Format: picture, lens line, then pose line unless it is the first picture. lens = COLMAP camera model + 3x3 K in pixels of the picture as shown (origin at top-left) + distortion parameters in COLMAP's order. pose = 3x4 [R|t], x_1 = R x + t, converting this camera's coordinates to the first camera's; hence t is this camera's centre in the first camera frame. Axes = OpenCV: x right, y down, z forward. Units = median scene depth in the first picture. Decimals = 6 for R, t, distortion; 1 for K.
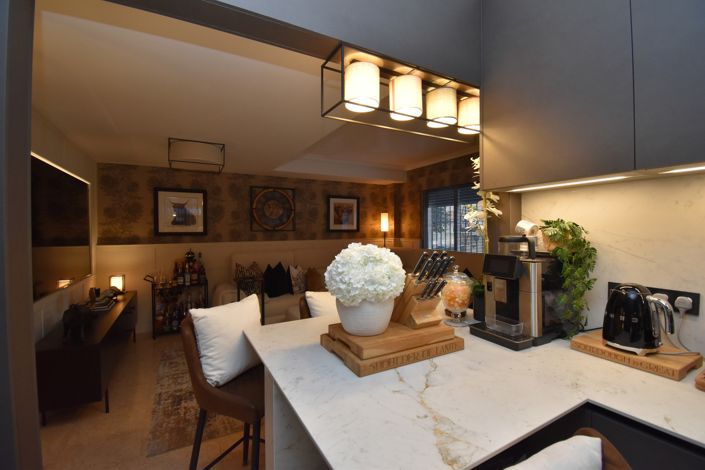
lens RADIAL K [[314.4, 0, 351.9], [0, 314.4, 230.8], [0, 0, 1]] dist [0.040741, -0.035652]
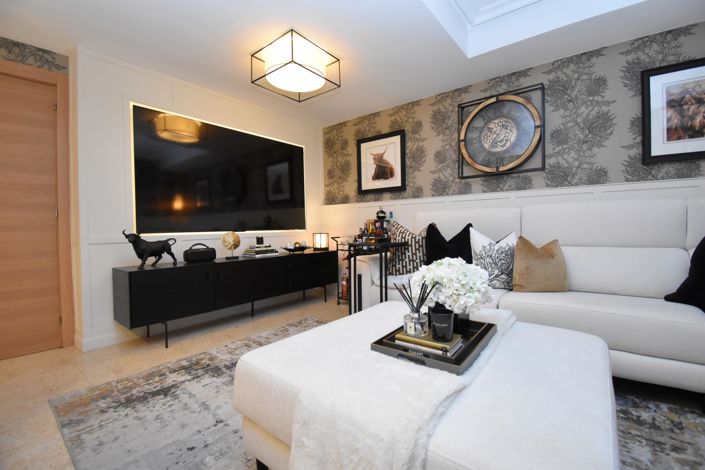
lens RADIAL K [[314.4, 0, 351.9], [0, 314.4, 230.8], [0, 0, 1]] dist [0.040741, -0.035652]
pose [[0.381628, 0.011754, -0.924241, 0.190016], [0.006116, 0.999865, 0.015241, 0.100024], [0.924296, -0.011469, 0.381504, 0.597929]]
